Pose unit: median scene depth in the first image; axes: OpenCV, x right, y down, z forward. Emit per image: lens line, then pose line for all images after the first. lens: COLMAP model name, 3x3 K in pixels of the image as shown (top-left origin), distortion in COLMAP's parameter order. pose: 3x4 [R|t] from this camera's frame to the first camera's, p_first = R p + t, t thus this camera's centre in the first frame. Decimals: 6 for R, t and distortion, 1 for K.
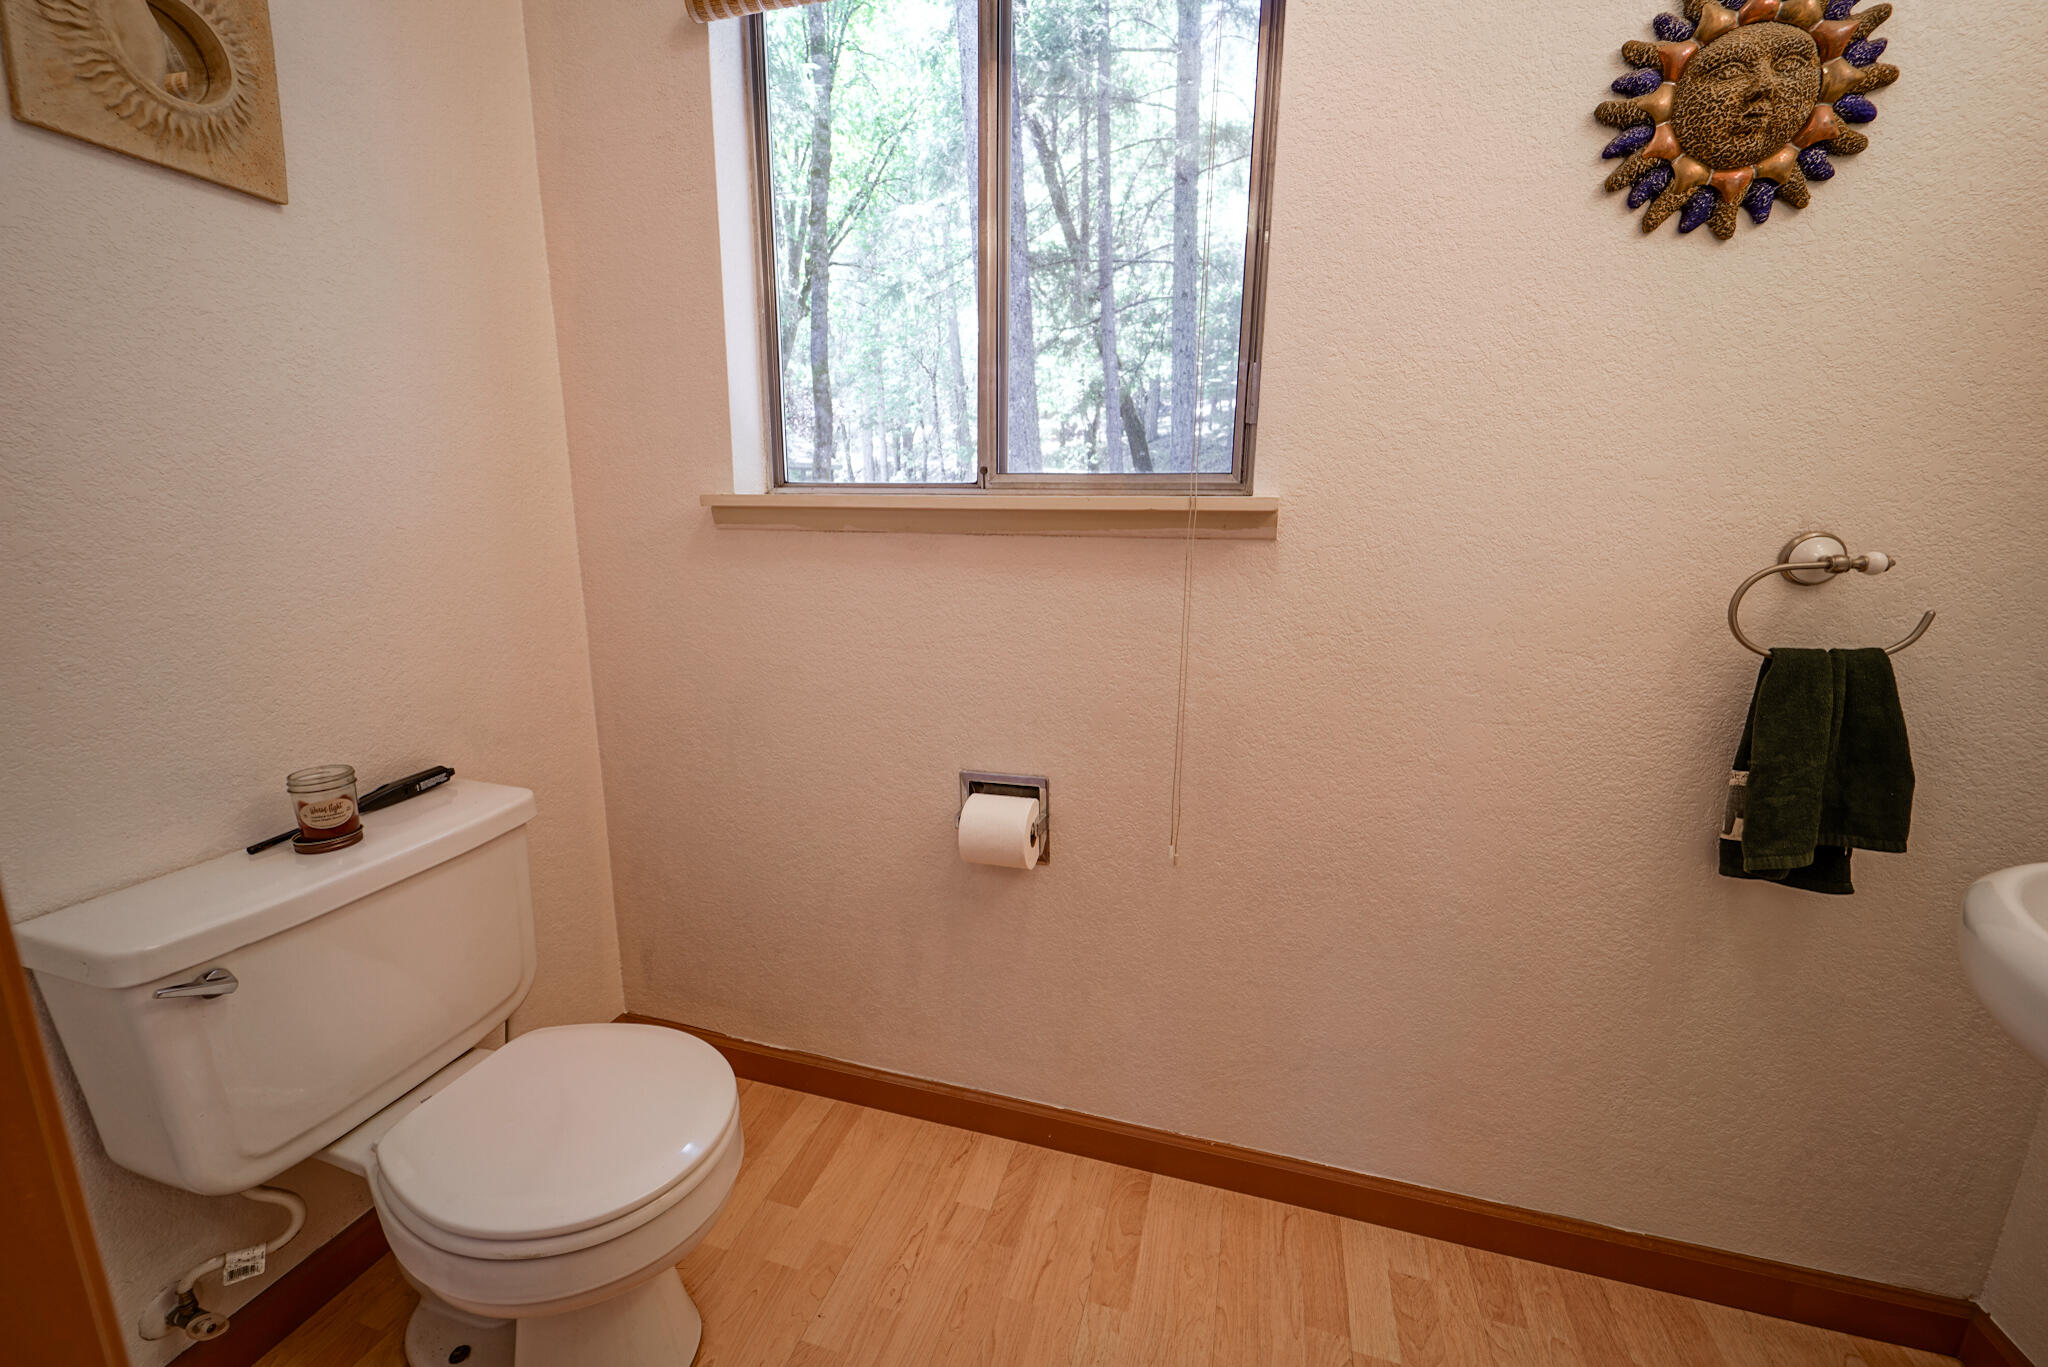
lens RADIAL K [[815.1, 0, 1030.7], [0, 815.1, 686.9], [0, 0, 1]] dist [0.001624, -0.001440]
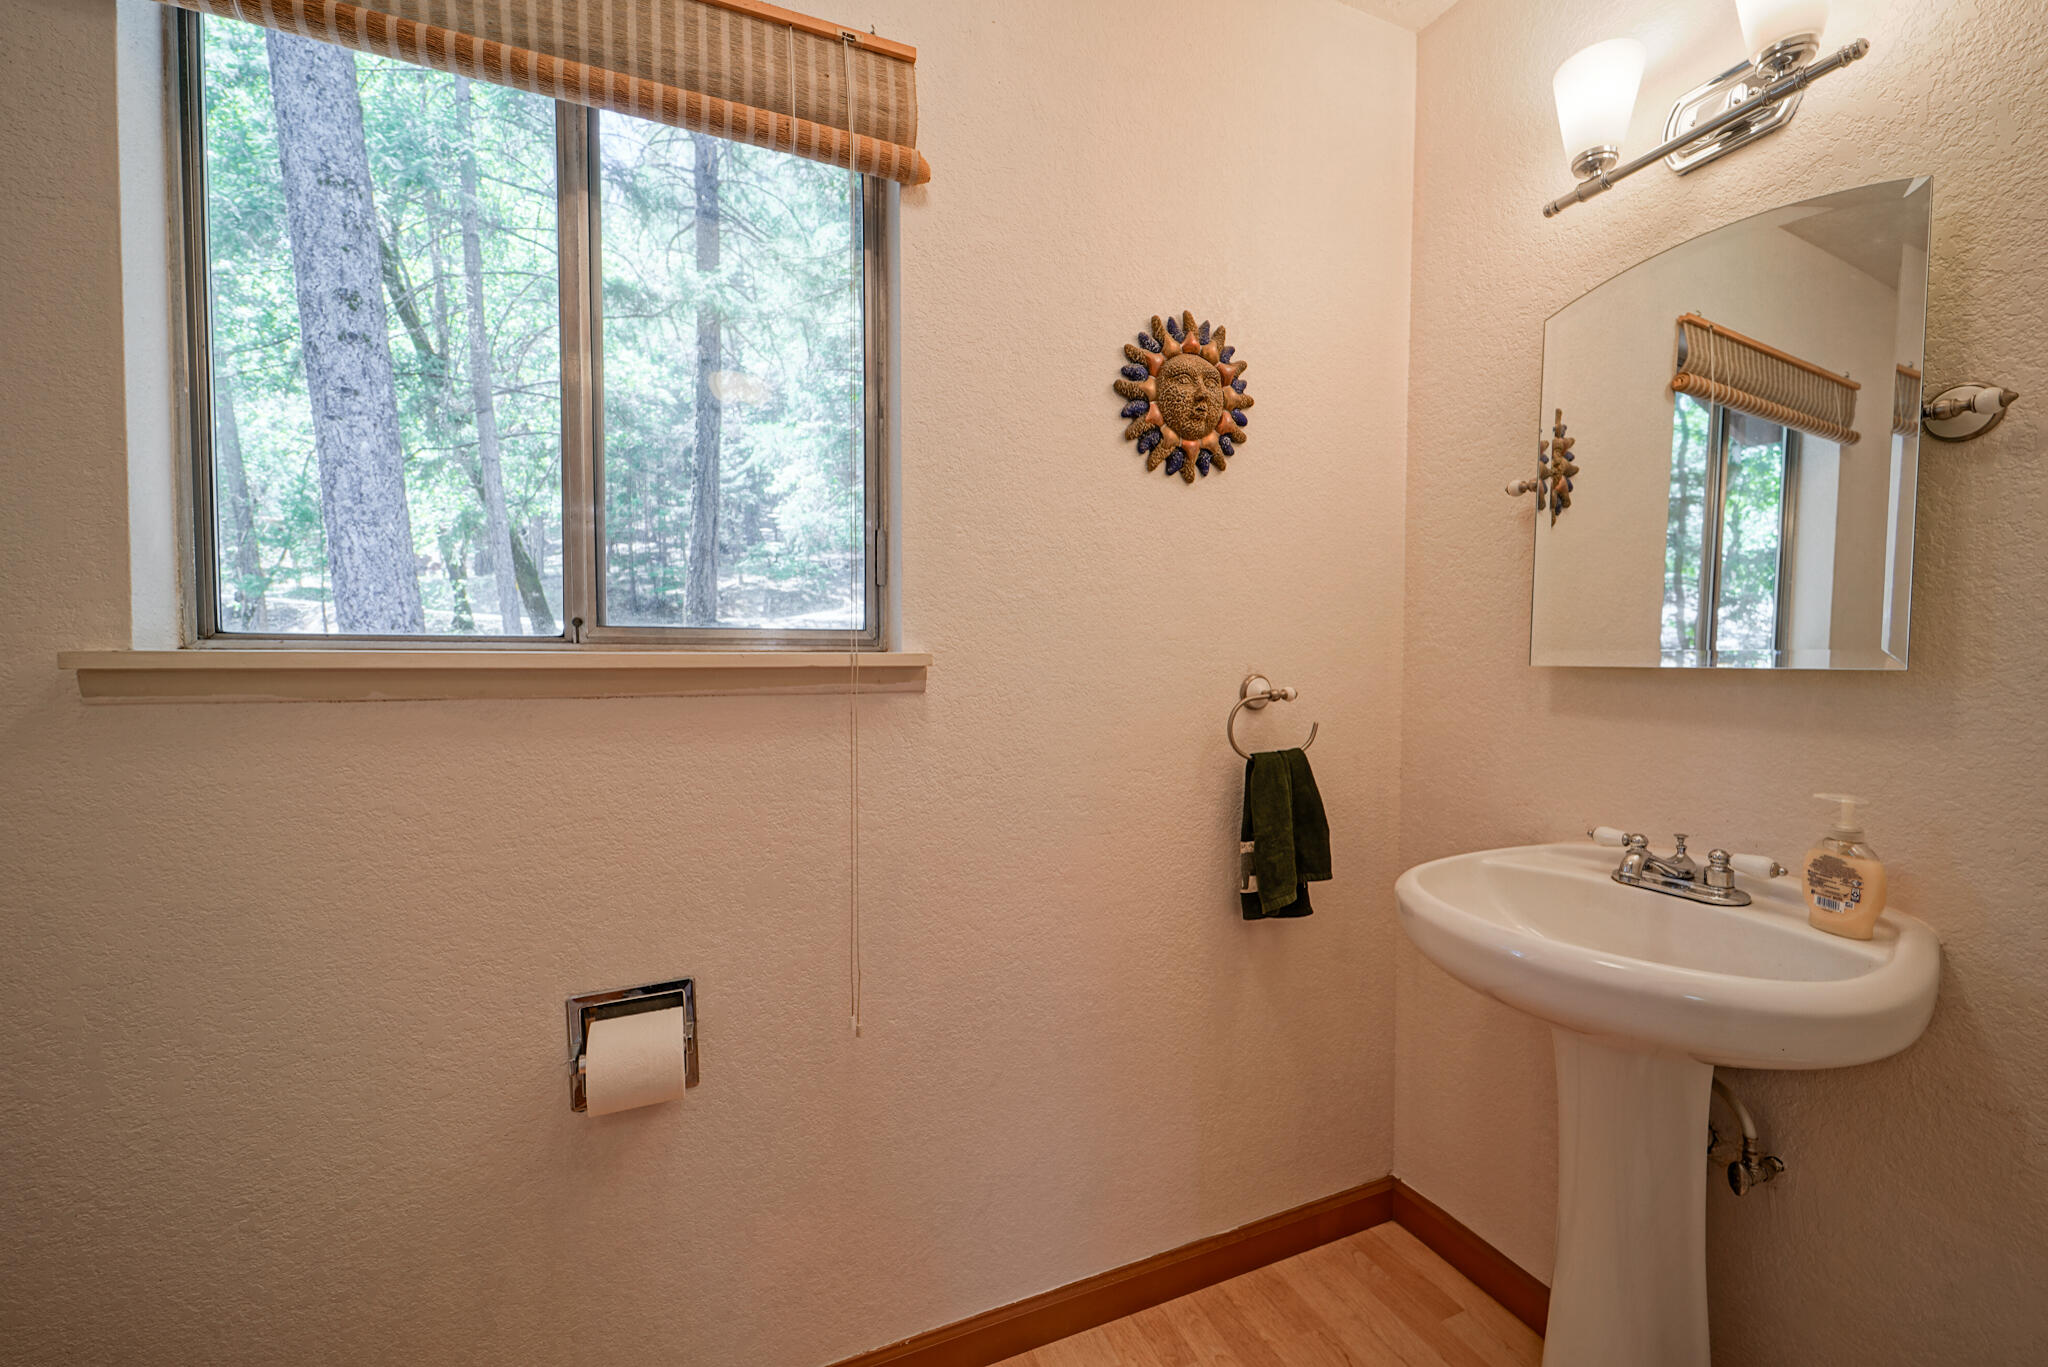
lens RADIAL K [[815.1, 0, 1030.7], [0, 815.1, 686.9], [0, 0, 1]] dist [0.001624, -0.001440]
pose [[0.772118, -0.032053, 0.634671, -0.304685], [0.141388, 0.982359, -0.122395, -0.040554], [-0.619551, 0.184239, 0.763029, 0.107471]]
